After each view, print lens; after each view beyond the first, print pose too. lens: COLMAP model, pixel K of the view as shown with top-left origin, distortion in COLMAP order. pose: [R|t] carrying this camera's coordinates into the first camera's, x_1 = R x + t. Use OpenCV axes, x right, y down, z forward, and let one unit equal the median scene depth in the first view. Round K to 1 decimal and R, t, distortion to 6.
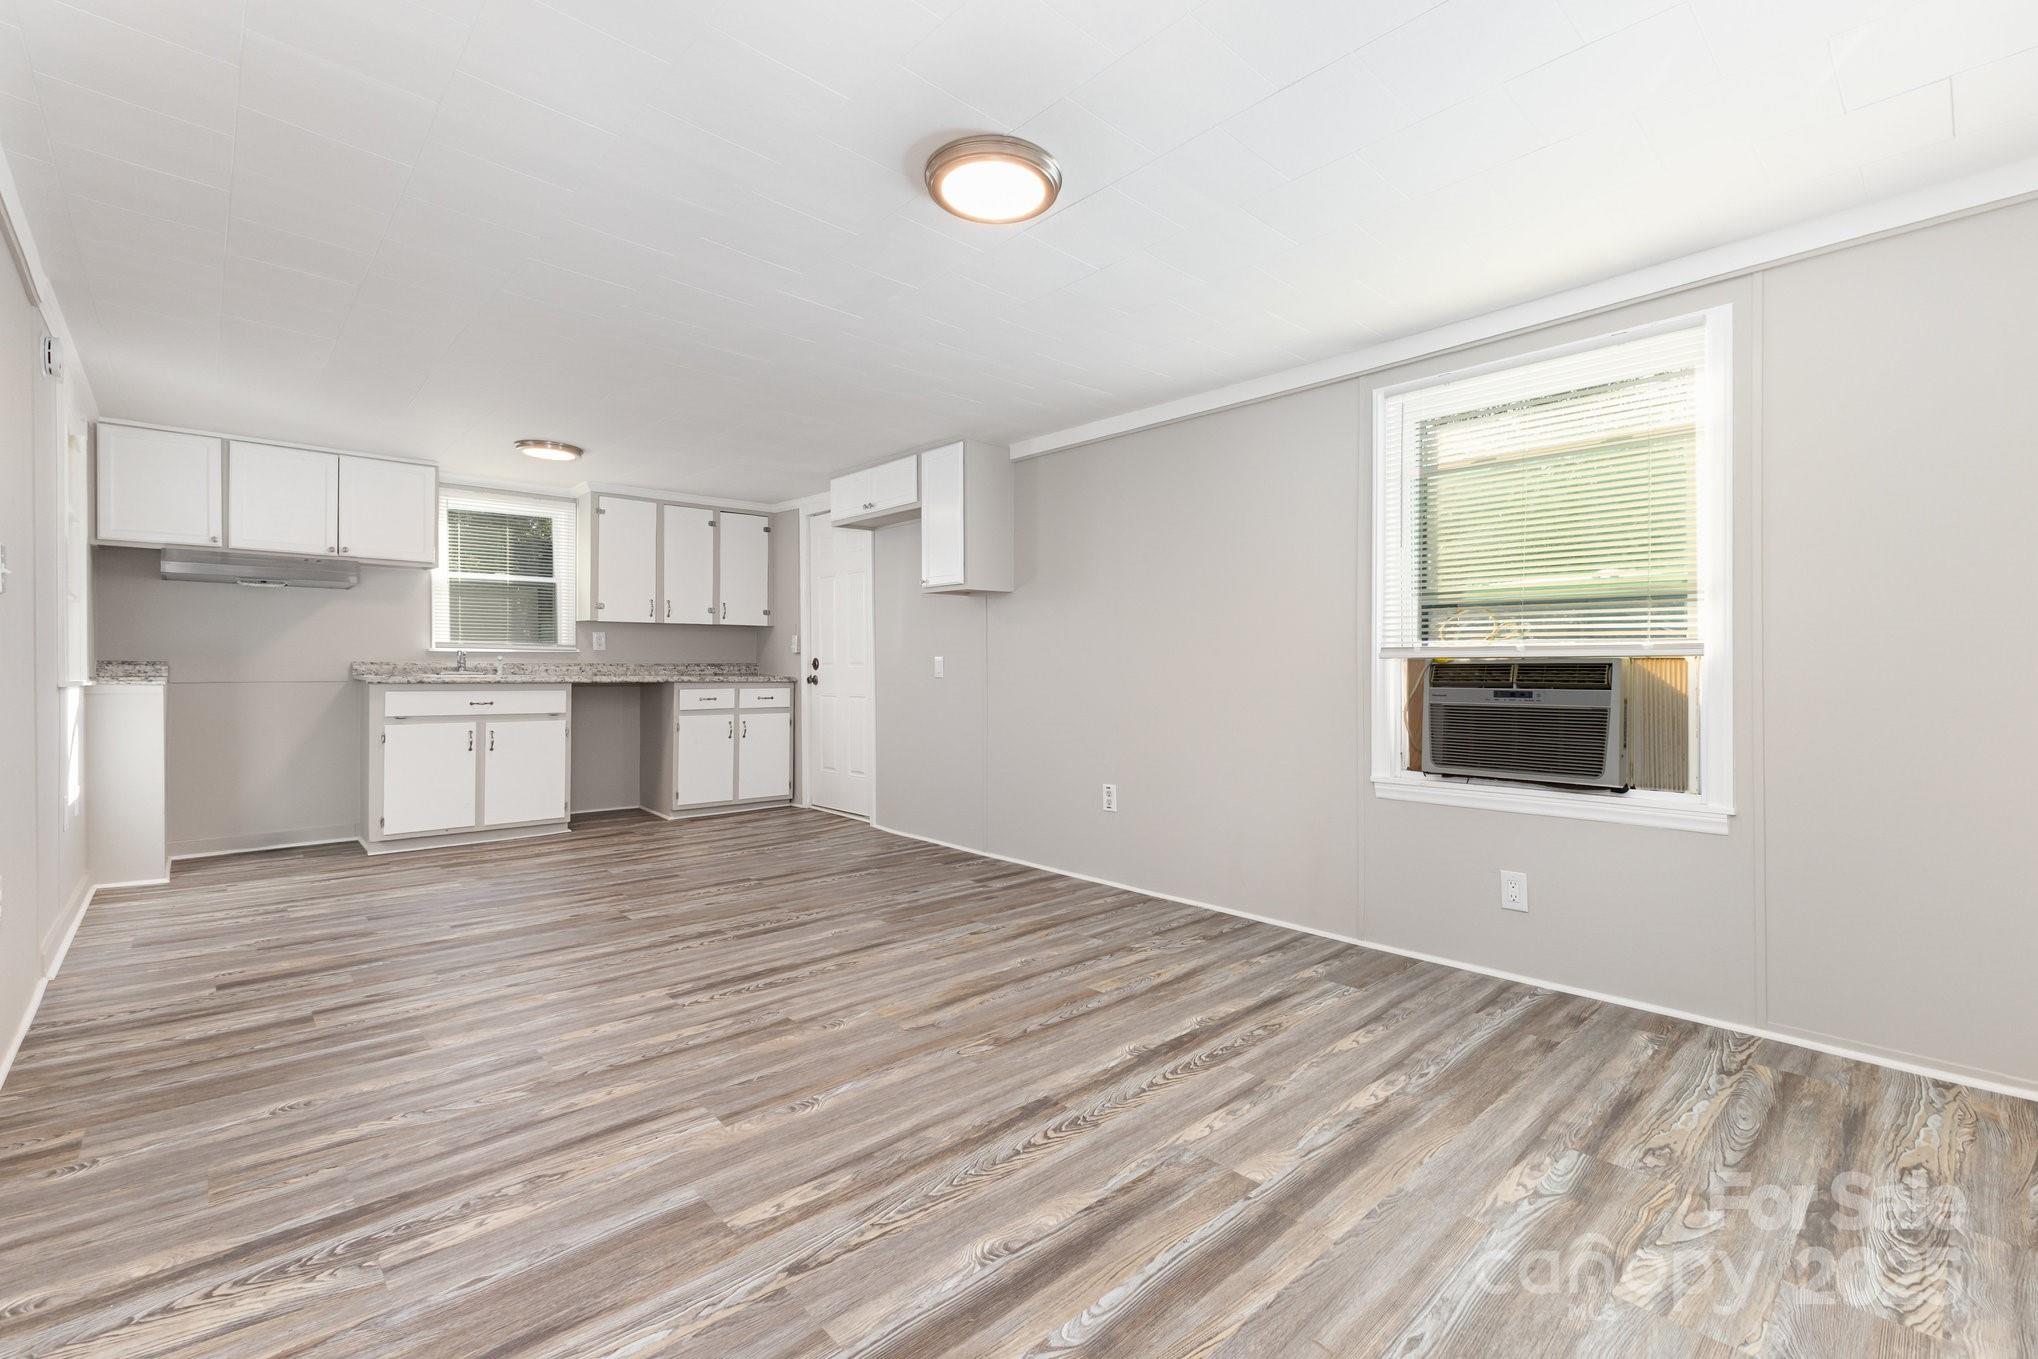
lens RADIAL K [[884.1, 0, 1023.8], [0, 884.1, 665.6], [0, 0, 1]] dist [0.016388, -0.005028]
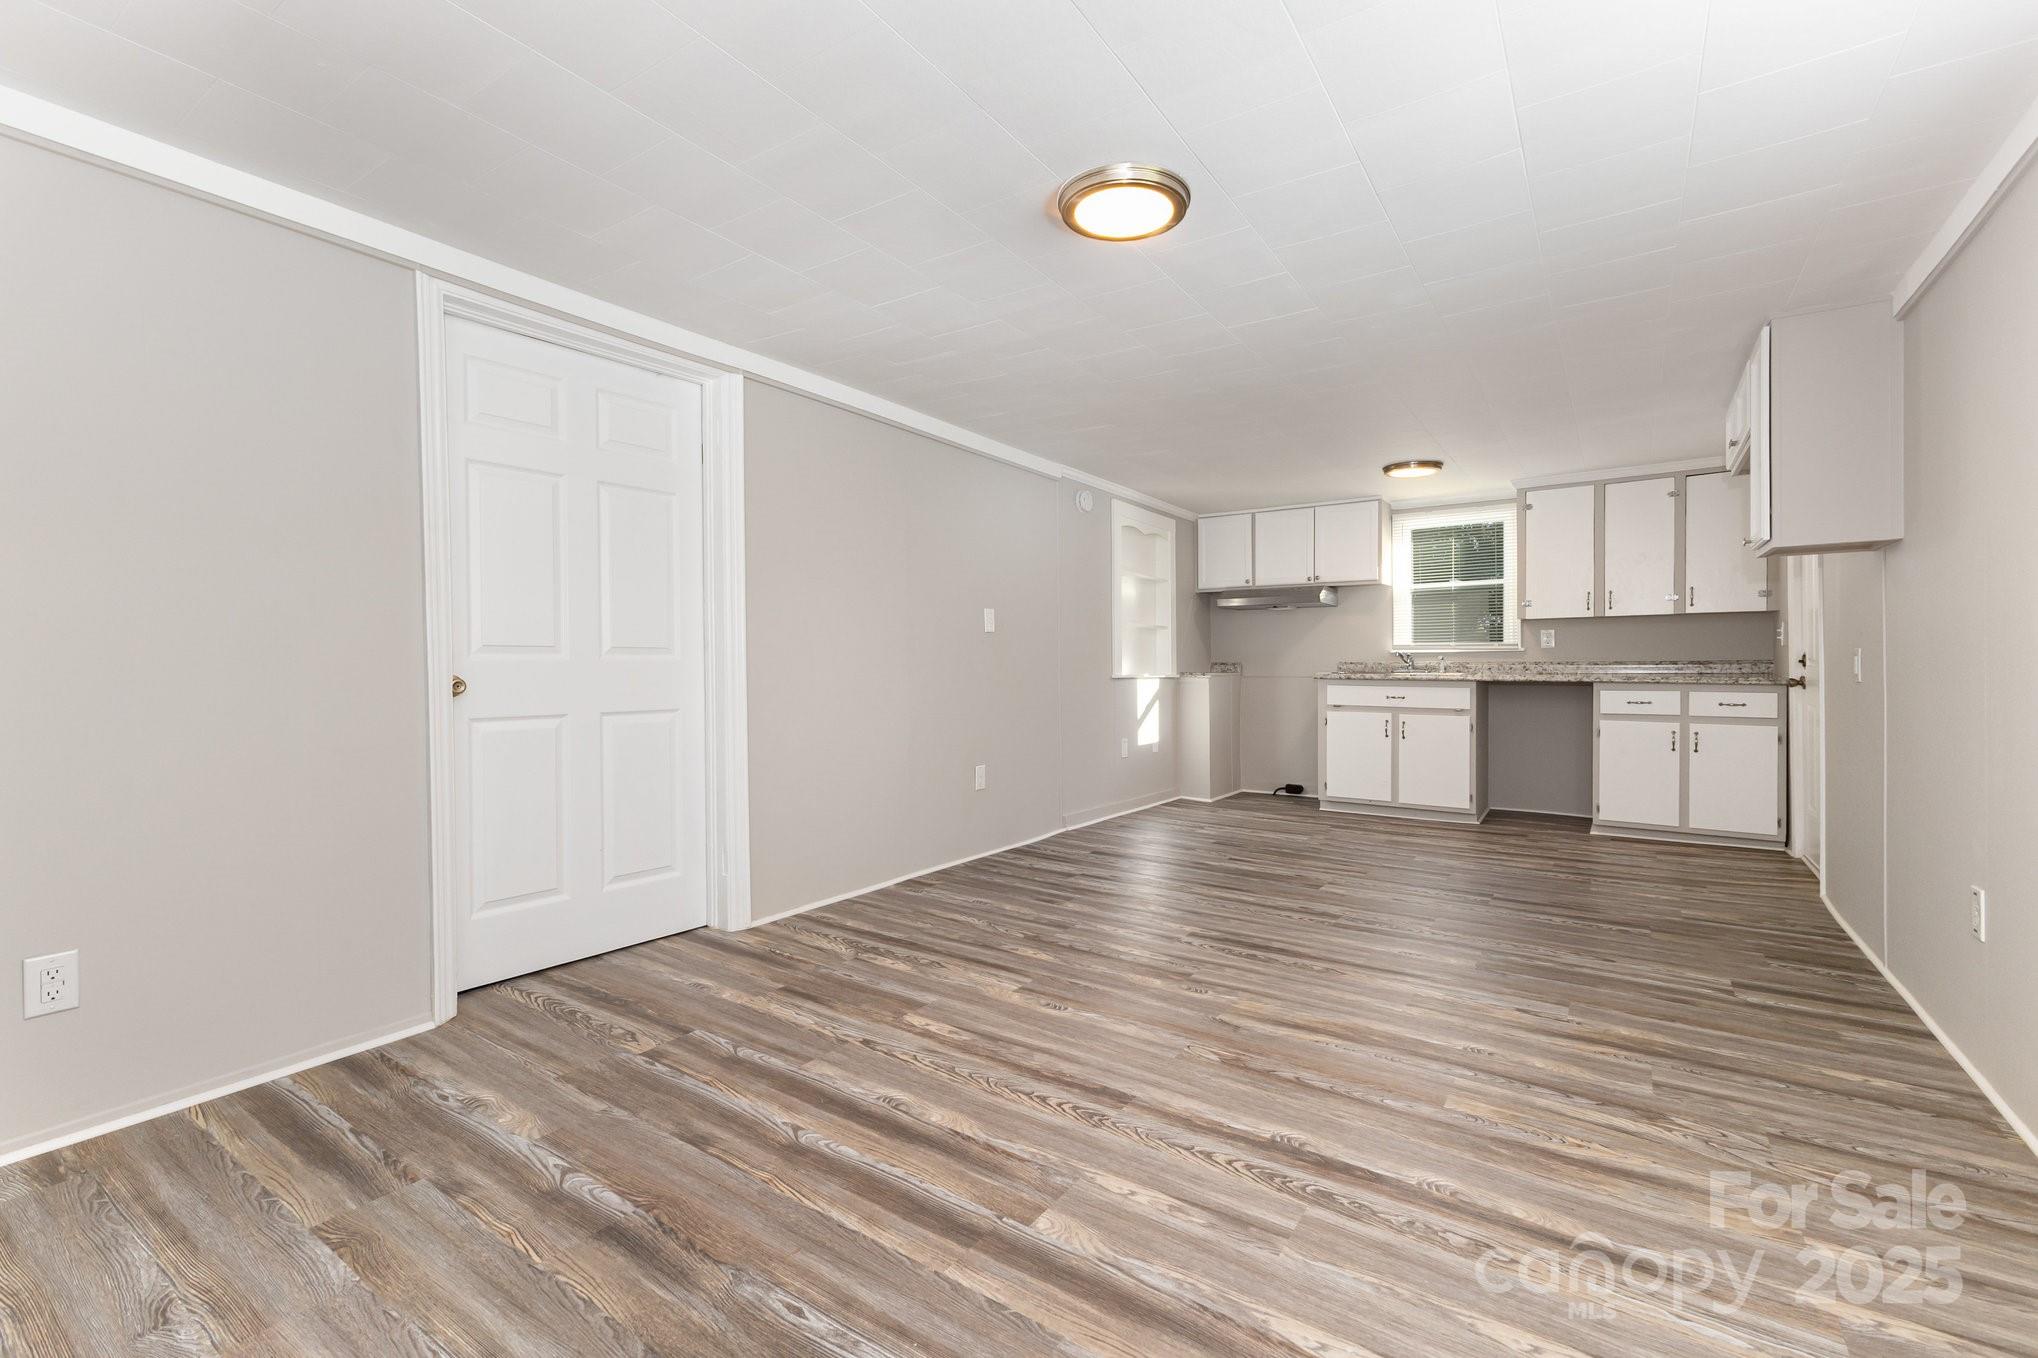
lens RADIAL K [[875.4, 0, 1025.7], [0, 875.4, 667.3], [0, 0, 1]] dist [0.008201, -0.000253]
pose [[0.223640, -0.000277, -0.974672, 0.494308], [0.005055, 0.999987, 0.000876, -0.000028], [0.974659, -0.005123, 0.223639, 0.339424]]
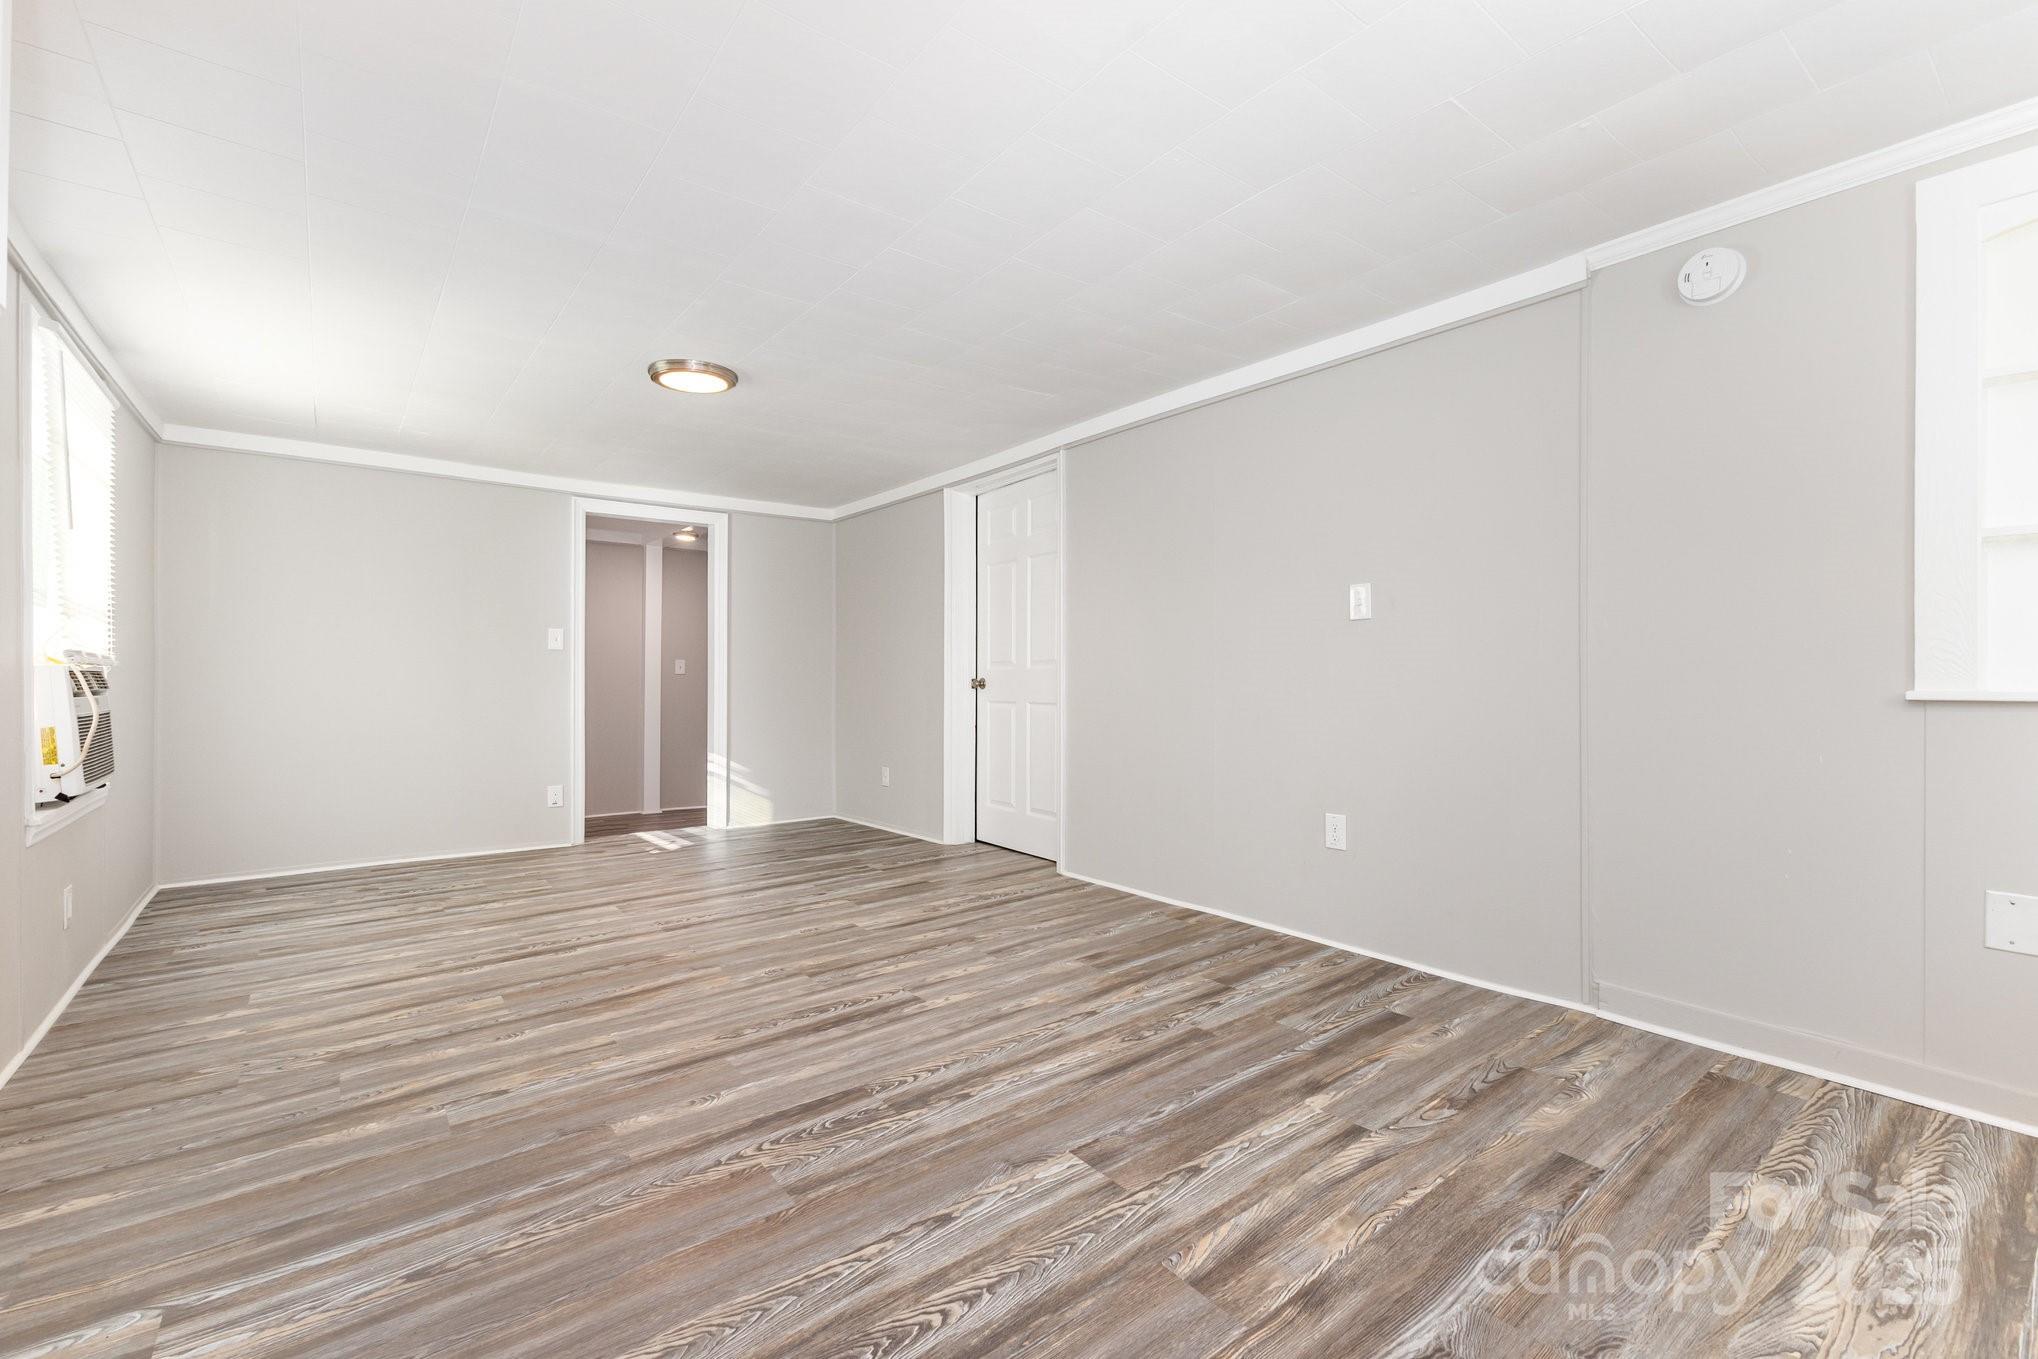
lens RADIAL K [[875.4, 0, 1025.7], [0, 875.4, 667.8], [0, 0, 1]] dist [0.008201, -0.000253]
pose [[-0.996762, 0.003366, 0.080341, -0.401238], [0.002382, 0.999921, -0.012347, 0.005784], [-0.080376, -0.012116, -0.996691, 1.331818]]
